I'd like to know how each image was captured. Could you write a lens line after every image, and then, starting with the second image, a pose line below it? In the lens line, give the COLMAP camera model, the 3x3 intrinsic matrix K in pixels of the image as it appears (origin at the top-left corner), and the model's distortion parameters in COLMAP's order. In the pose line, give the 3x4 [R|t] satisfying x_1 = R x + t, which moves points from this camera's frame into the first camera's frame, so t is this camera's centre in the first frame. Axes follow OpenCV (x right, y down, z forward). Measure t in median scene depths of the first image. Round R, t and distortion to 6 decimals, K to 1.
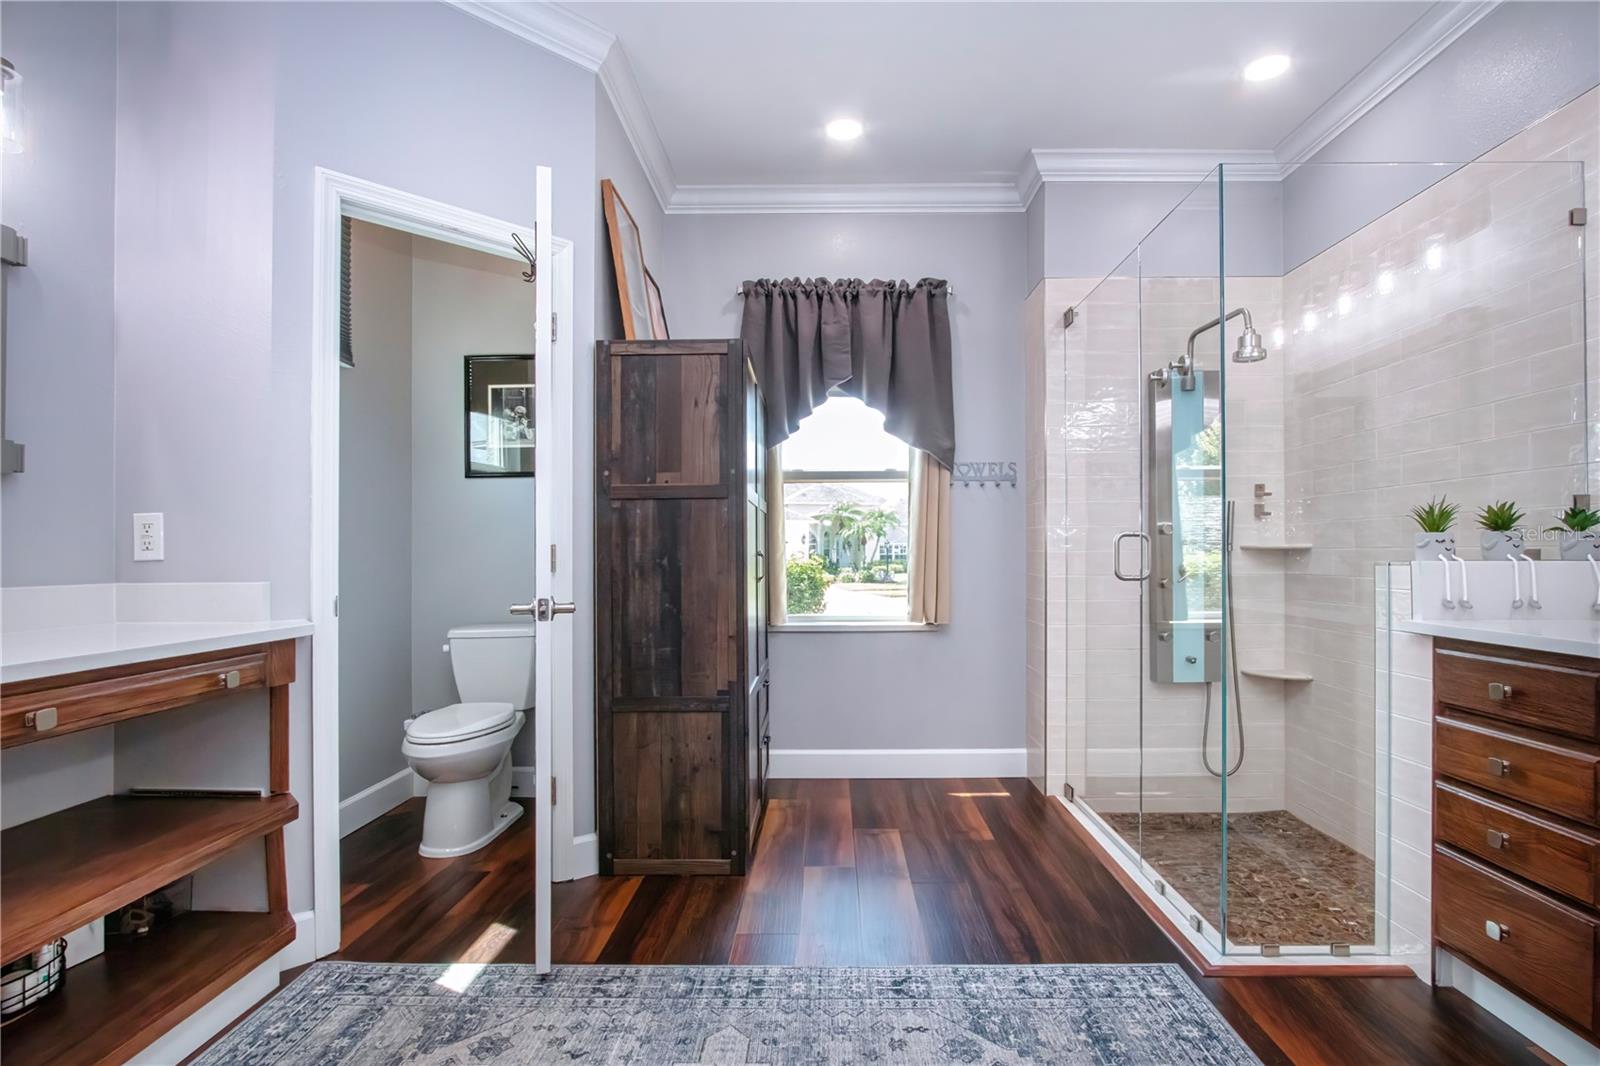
lens RADIAL K [[768.3, 0, 825.4], [0, 768.3, 555.4], [0, 0, 1]] dist [-0.022484, 0.005152]
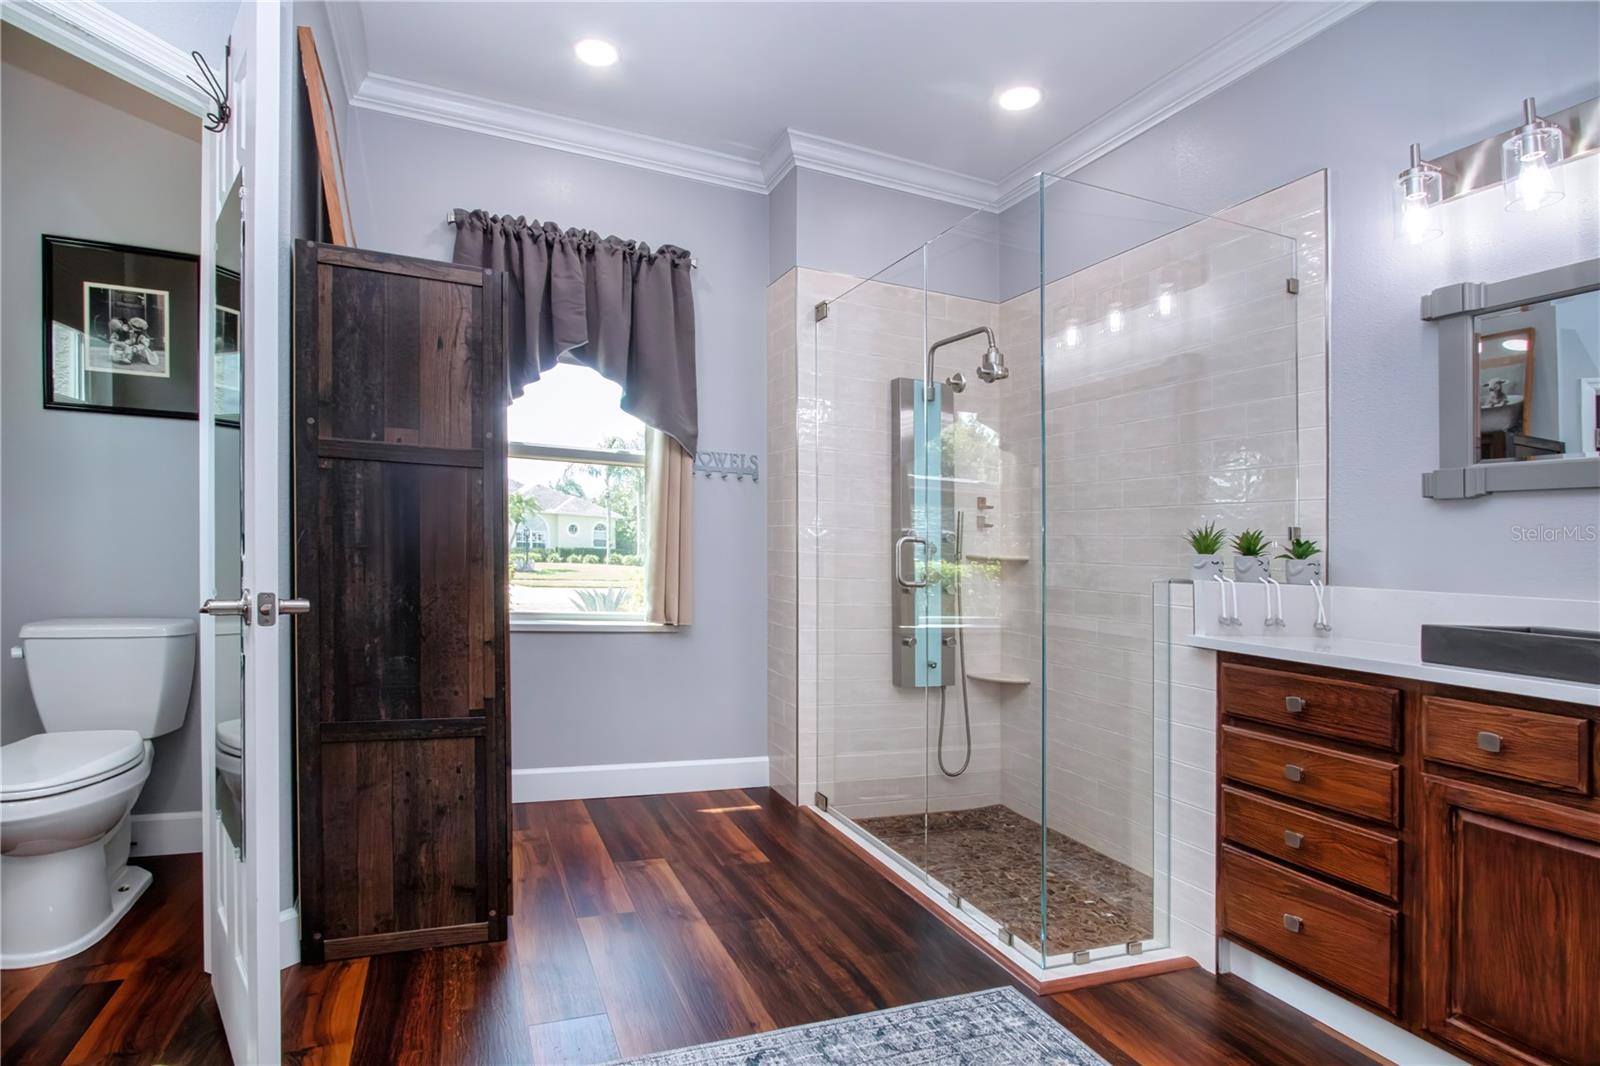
lens RADIAL K [[772.5, 0, 746.1], [0, 772.5, 575.0], [0, 0, 1]] dist [-0.018065, 0.001273]
pose [[0.934236, 0.035600, 0.354873, -0.144888], [-0.048490, 0.998445, 0.027492, 0.000833], [-0.353343, -0.042892, 0.934510, 0.146493]]
